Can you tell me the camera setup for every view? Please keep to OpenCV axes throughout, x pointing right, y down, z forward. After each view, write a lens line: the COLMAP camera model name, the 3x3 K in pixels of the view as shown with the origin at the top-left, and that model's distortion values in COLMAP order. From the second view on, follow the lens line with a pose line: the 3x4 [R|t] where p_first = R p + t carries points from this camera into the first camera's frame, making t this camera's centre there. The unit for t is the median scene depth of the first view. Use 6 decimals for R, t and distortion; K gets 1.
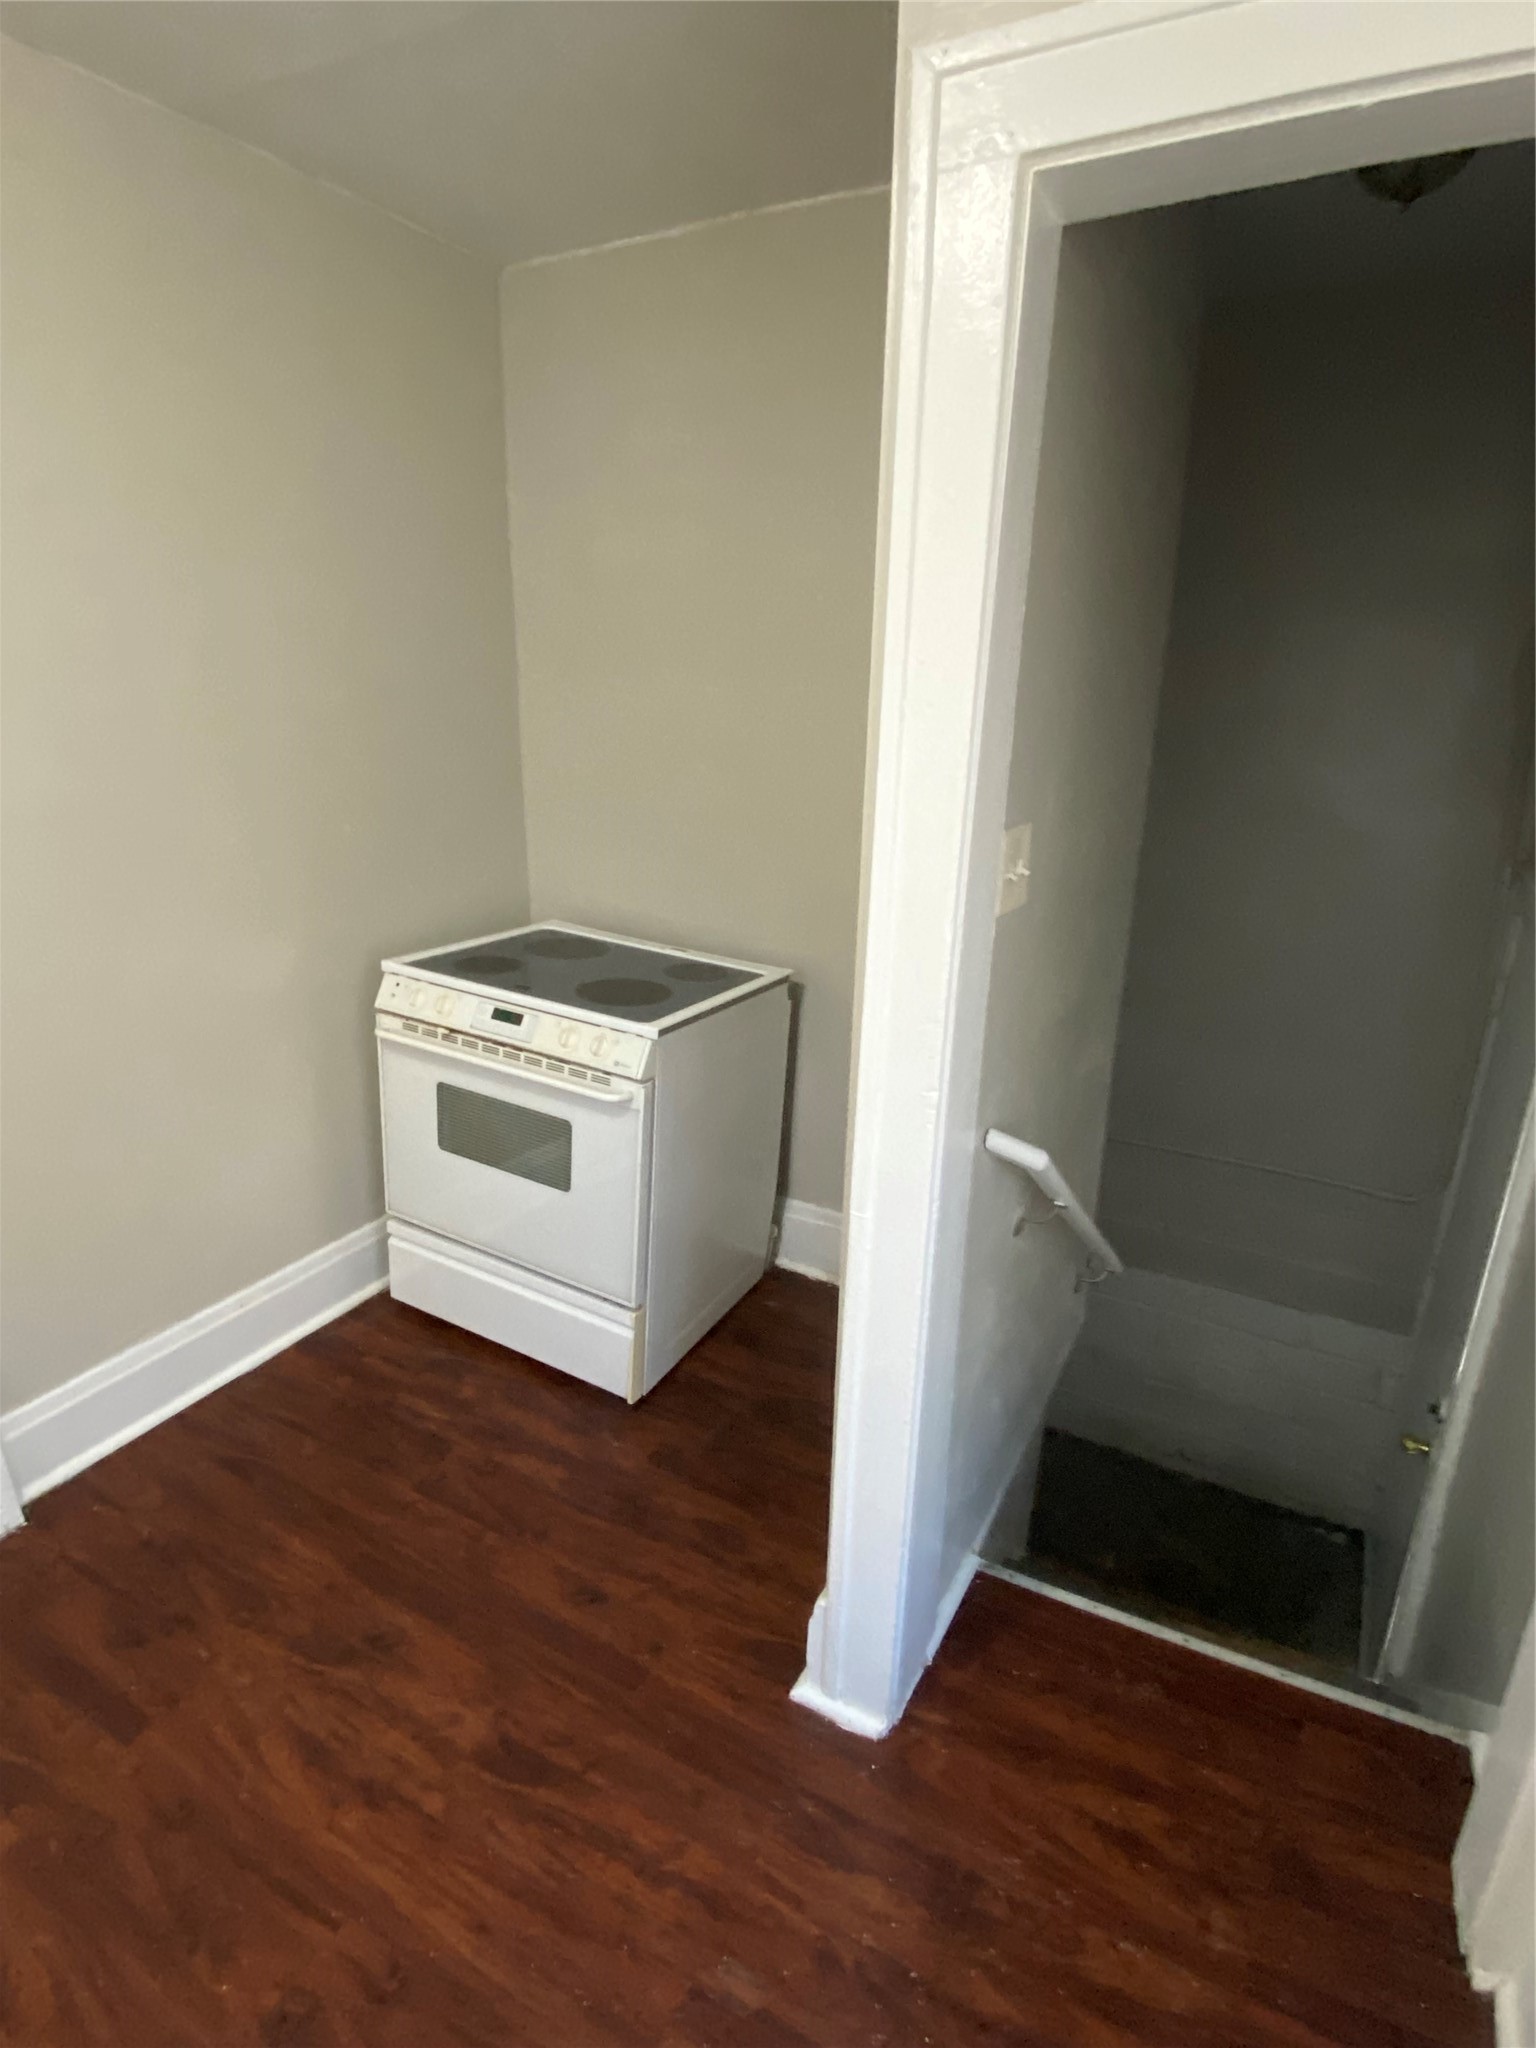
lens RADIAL K [[1042.4, 0, 768.0], [0, 1042.4, 1024.0], [0, 0, 1]] dist [0.037793, -0.037462]
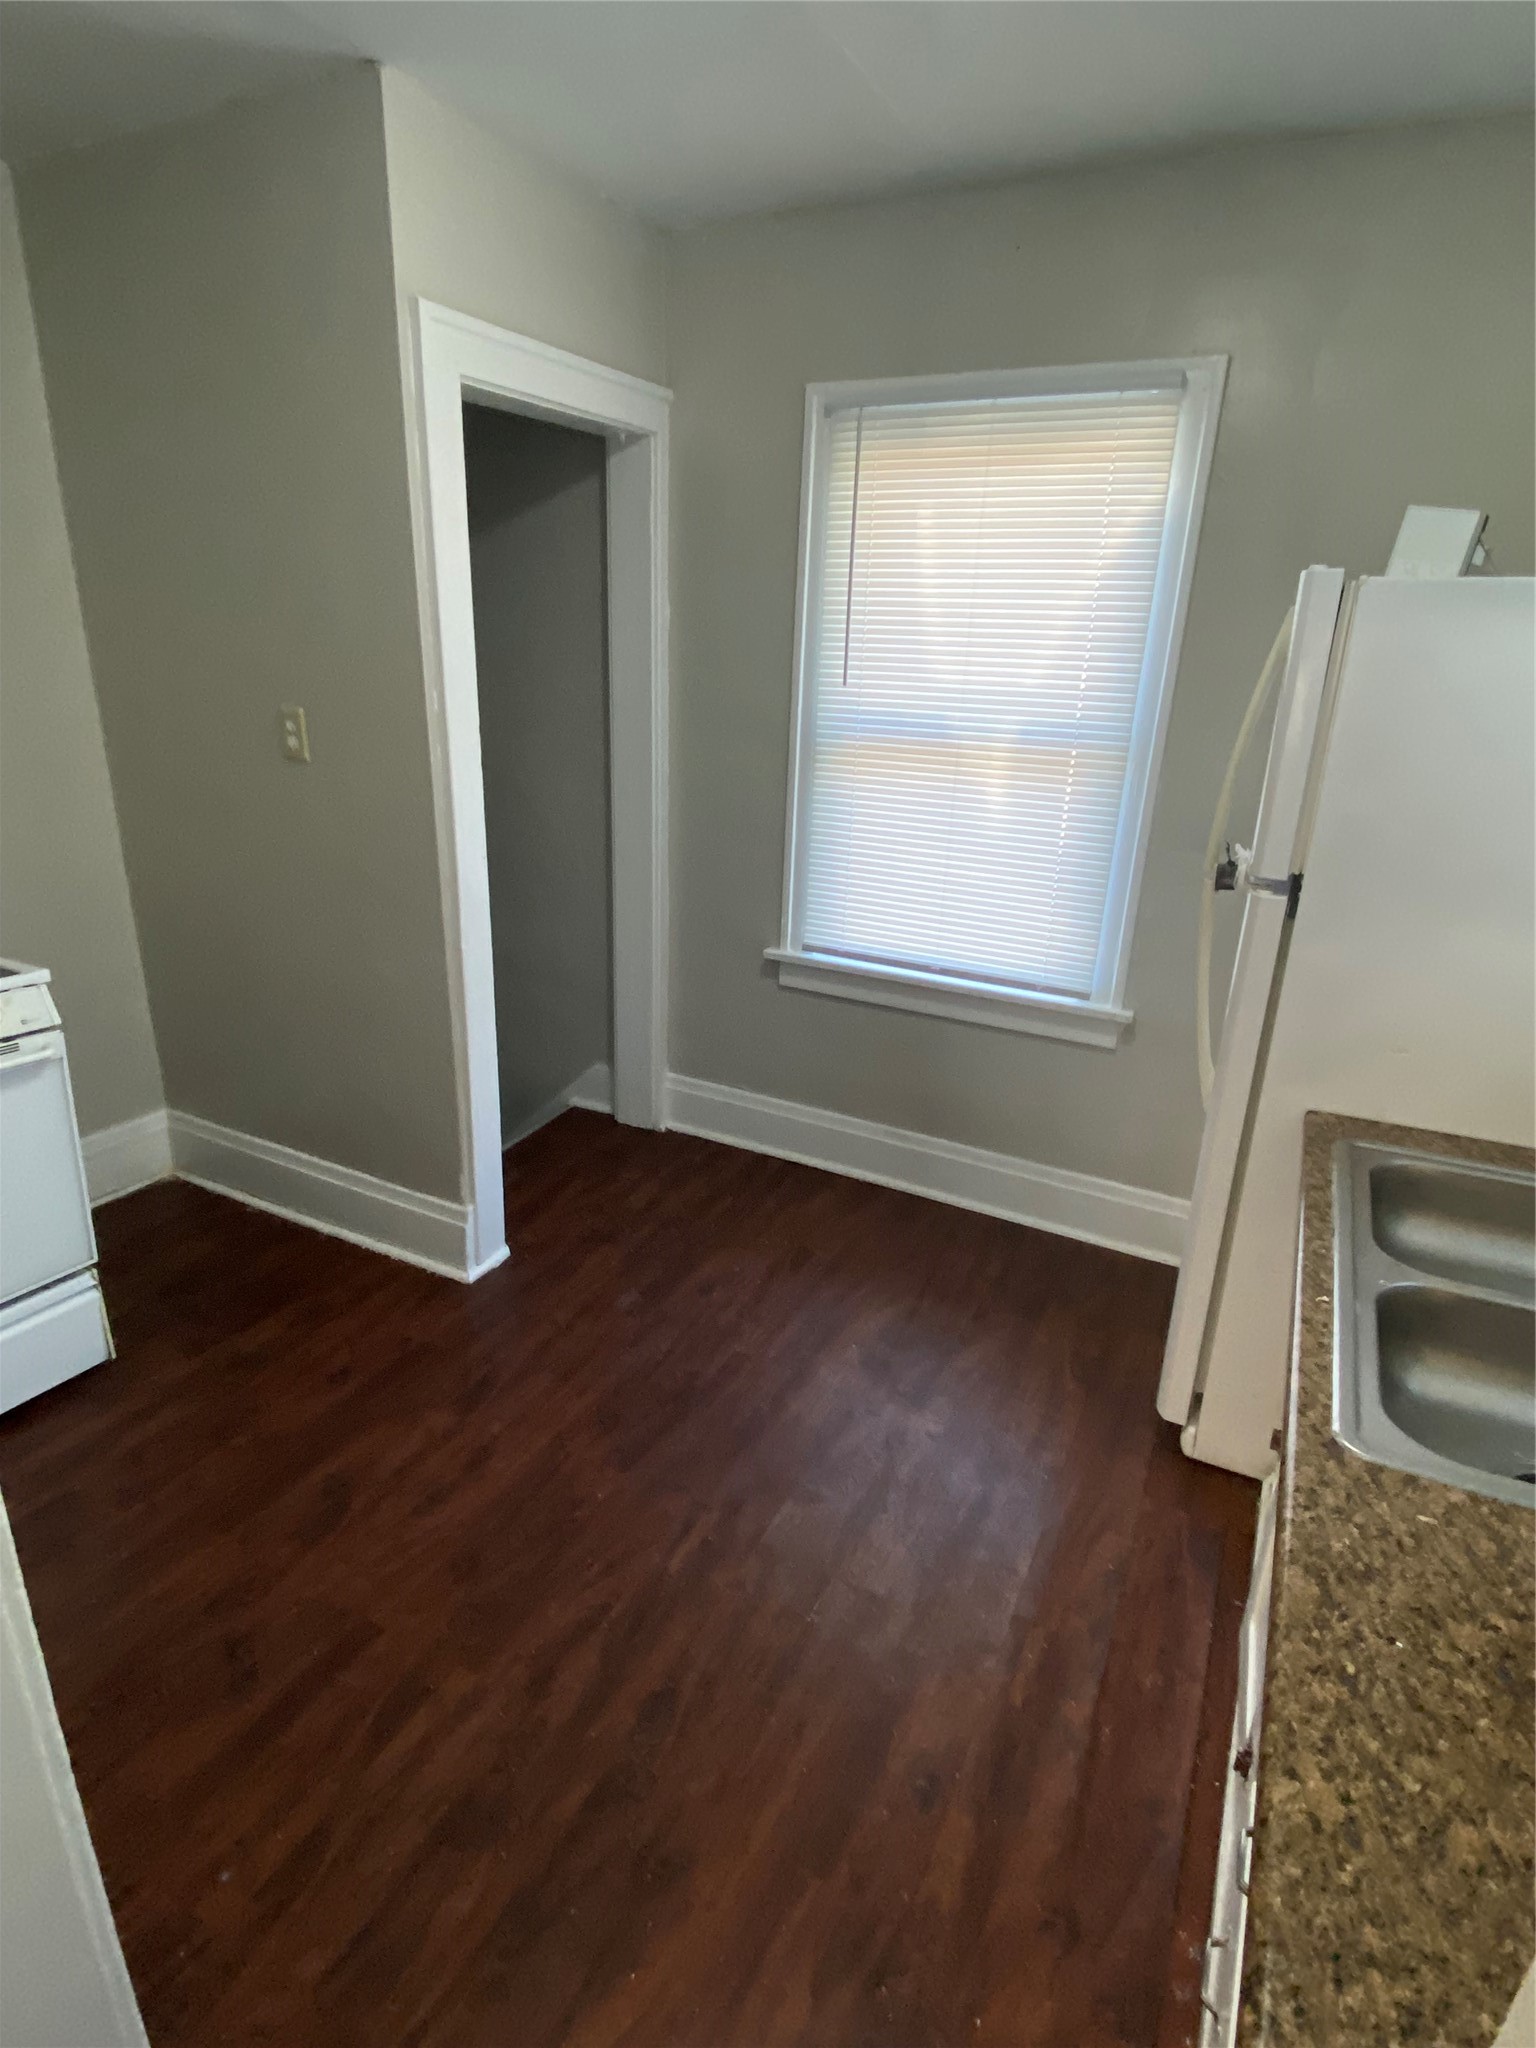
lens RADIAL K [[1042.4, 0, 768.0], [0, 1042.4, 1024.0], [0, 0, 1]] dist [0.037793, -0.037462]
pose [[-0.011604, -0.368071, 0.929725, -1.264174], [0.249630, 0.899281, 0.359135, -0.163659], [-0.968272, 0.236255, 0.081446, 0.328407]]
